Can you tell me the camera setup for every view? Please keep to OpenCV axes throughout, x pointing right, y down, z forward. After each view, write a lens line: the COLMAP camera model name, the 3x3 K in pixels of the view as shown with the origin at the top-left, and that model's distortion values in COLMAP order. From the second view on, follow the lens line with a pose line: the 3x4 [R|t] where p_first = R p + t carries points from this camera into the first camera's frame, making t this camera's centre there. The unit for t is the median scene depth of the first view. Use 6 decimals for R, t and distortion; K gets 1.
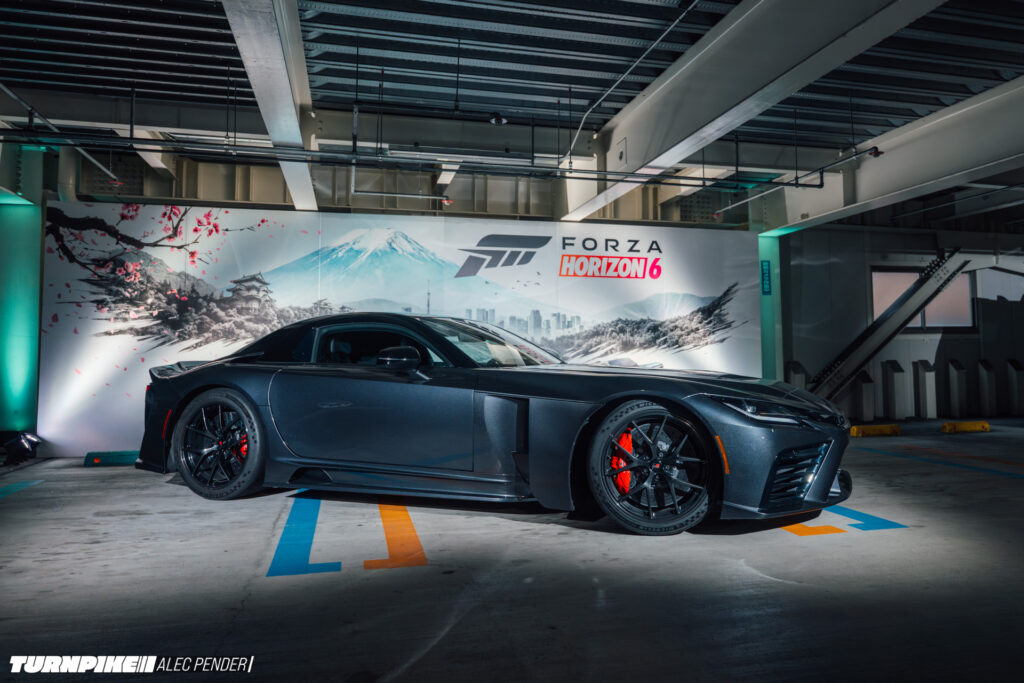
lens RADIAL K [[761.9, 0, 569.3], [0, 761.9, 315.8], [0, 0, 1]] dist [-0.009590, -0.000950]
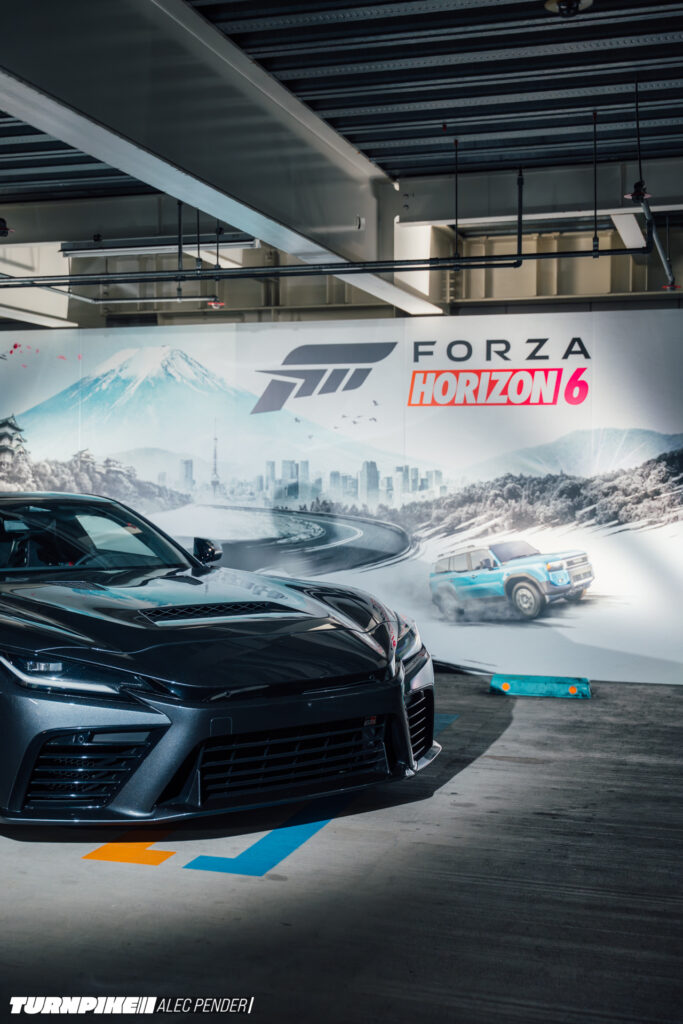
lens RADIAL K [[1307.8, 0, 341.5], [0, 1307.8, 512.0], [0, 0, 1]] dist [0.012176, -0.031560]
pose [[0.839179, 0.024346, -0.543310, 0.549318], [0.020773, 0.996834, 0.076755, -0.051678], [0.543458, -0.075698, 0.836016, 0.080480]]
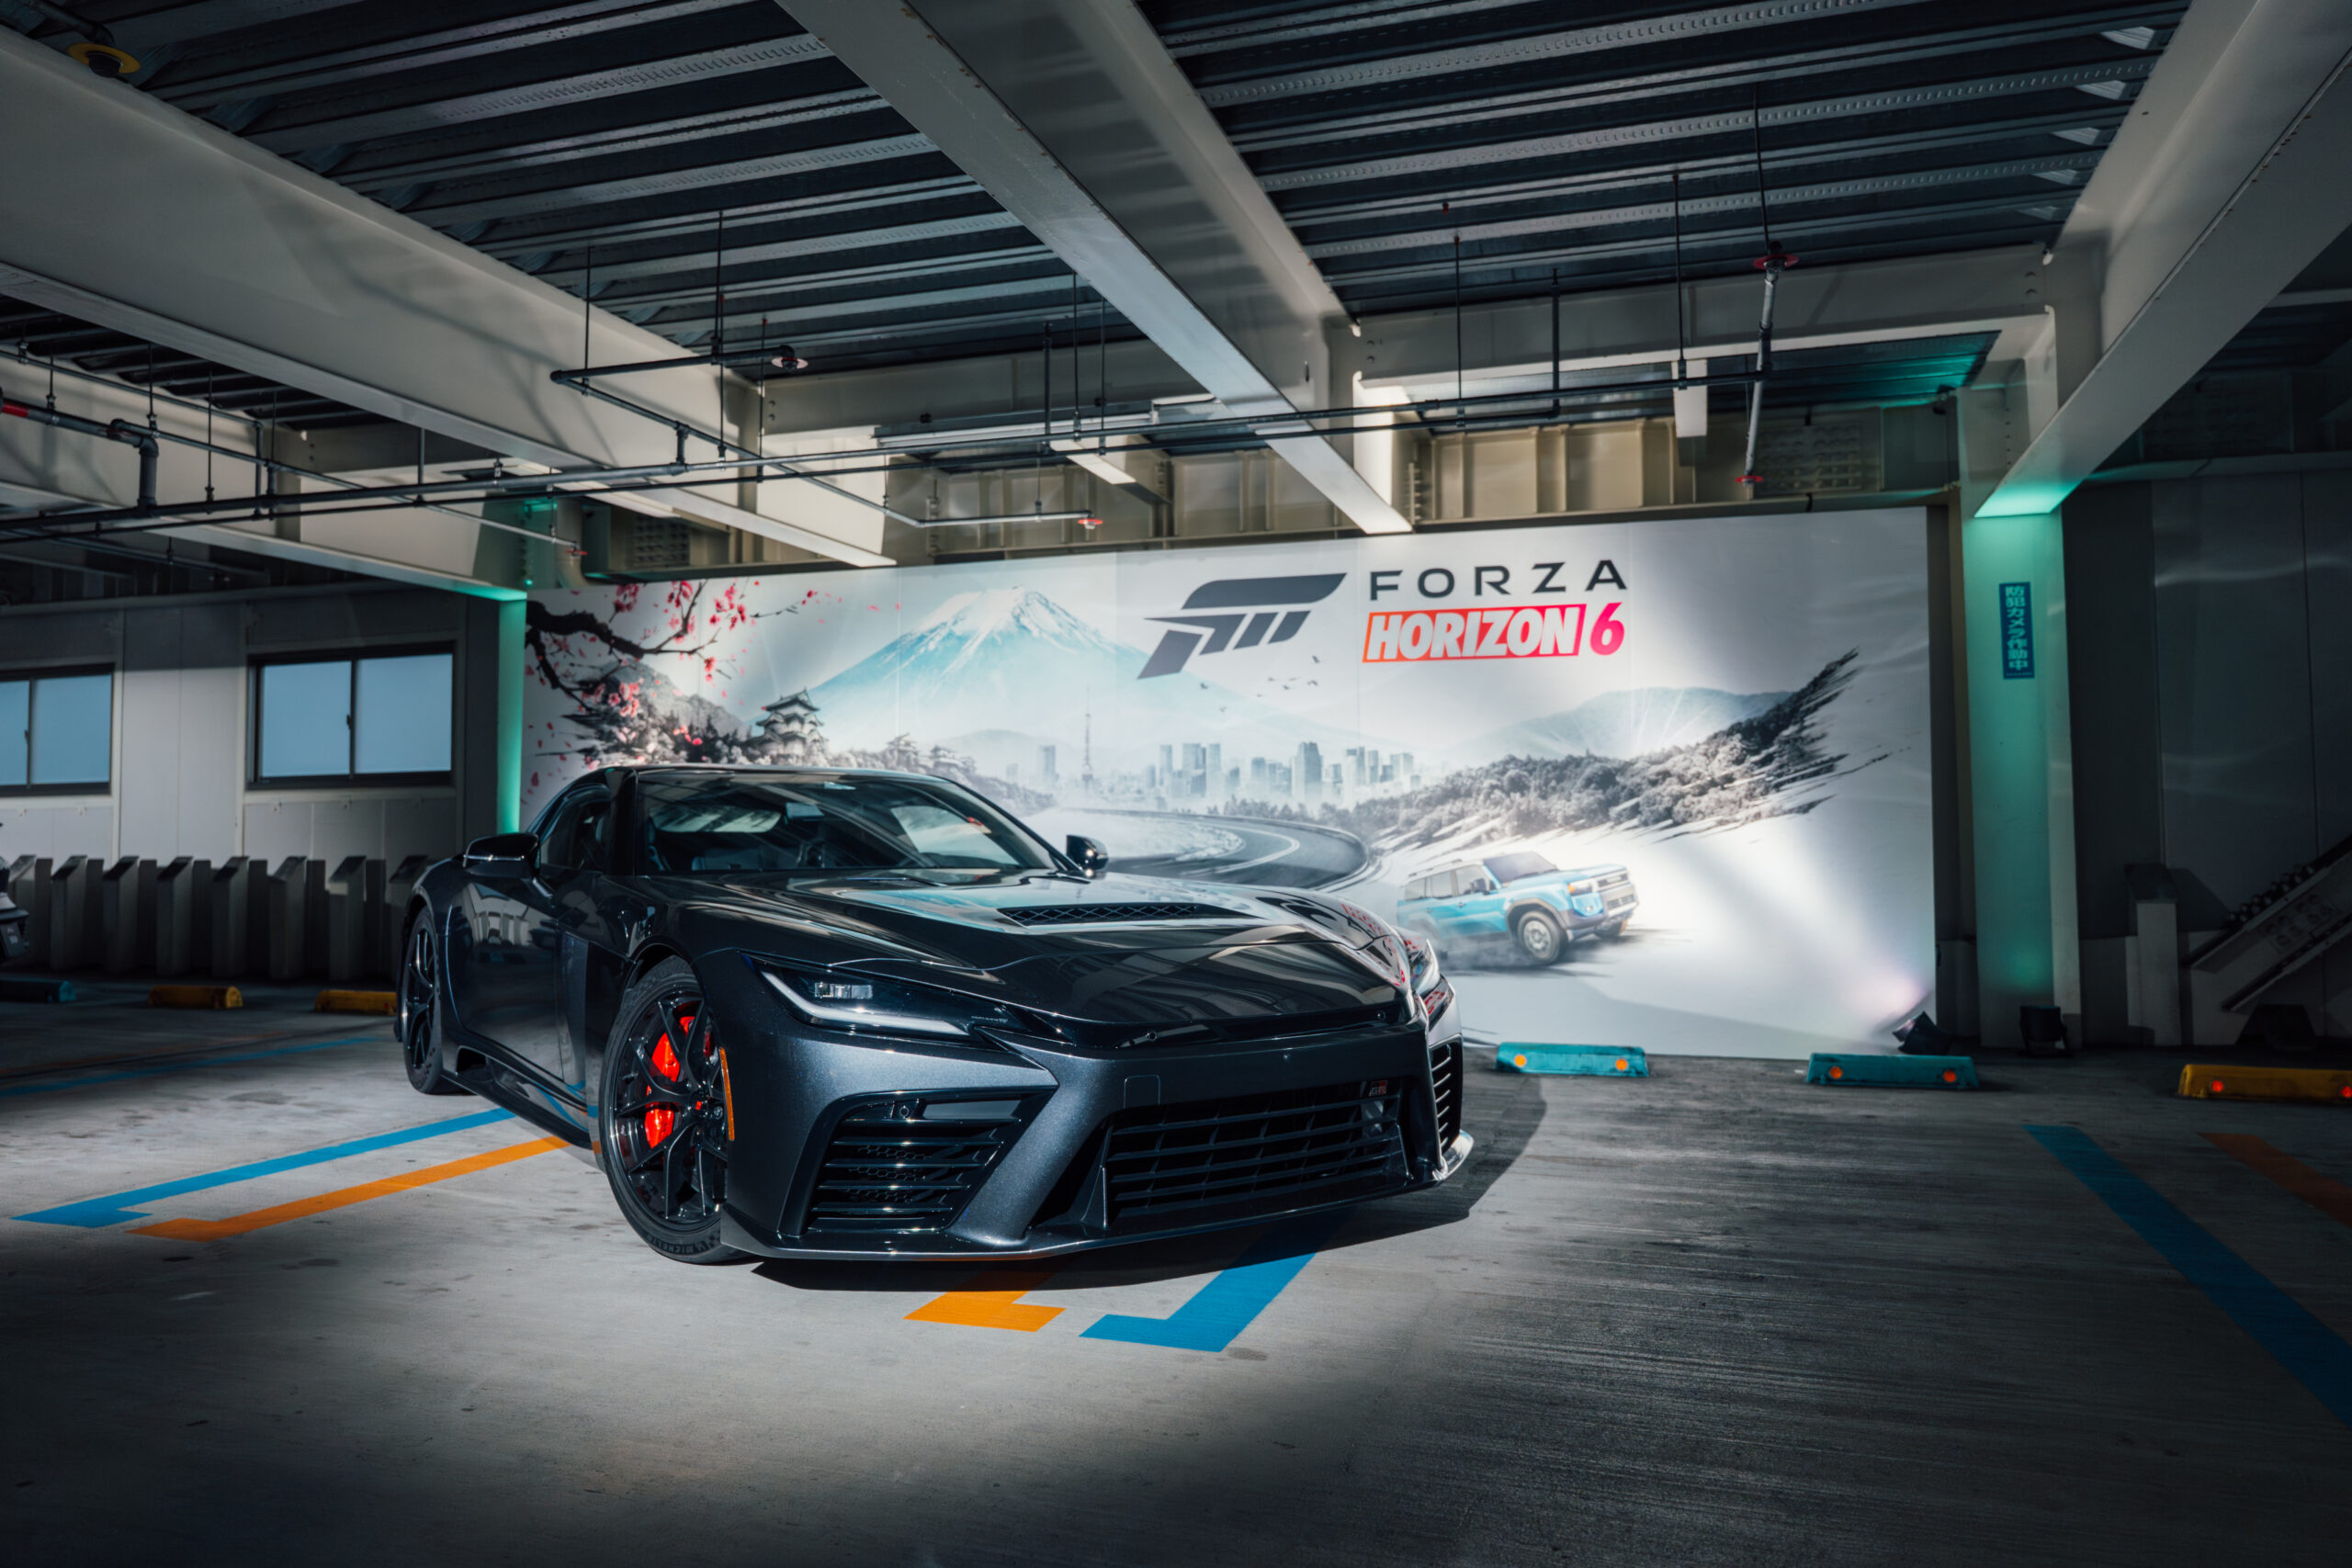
lens RADIAL K [[1602.5, 0, 1176.0], [0, 1602.5, 784.0], [0, 0, 1]] dist [-0.018058, 0.001651]
pose [[0.826946, -0.013375, -0.562123, 0.434656], [0.026634, 0.999527, 0.015399, 0.000304], [0.561651, -0.027706, 0.826910, 0.191745]]
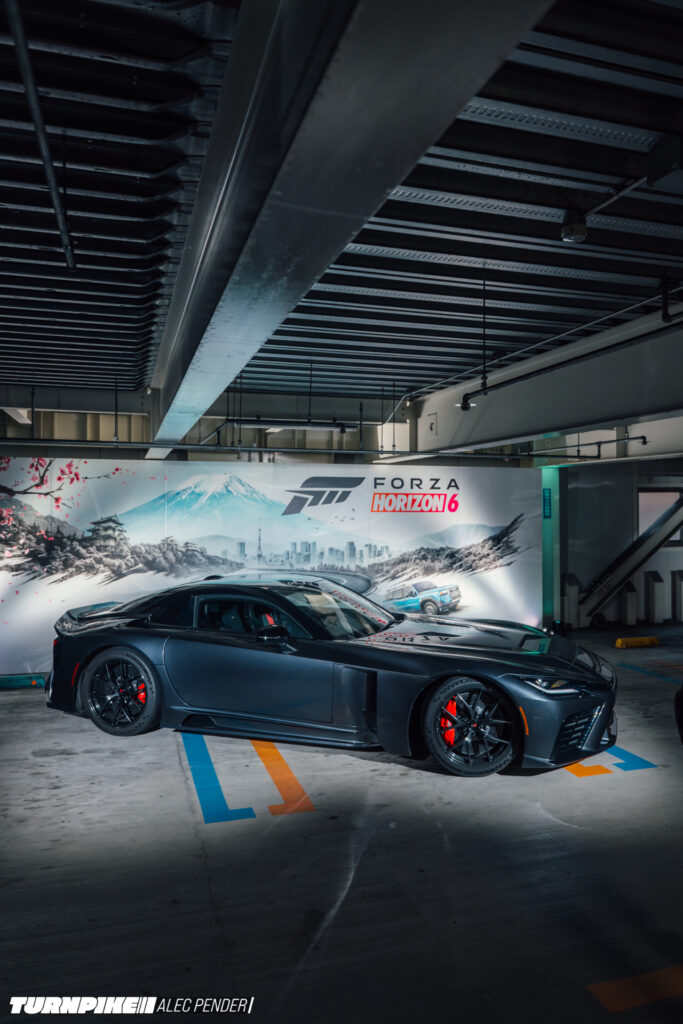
lens RADIAL K [[752.9, 0, 372.6], [0, 752.9, 511.7], [0, 0, 1]] dist [-0.008714, -0.001492]
pose [[0.999197, 0.007178, 0.039417, -0.059192], [-0.009536, 0.998156, 0.059951, -0.127258], [-0.038914, -0.060279, 0.997423, -0.145550]]
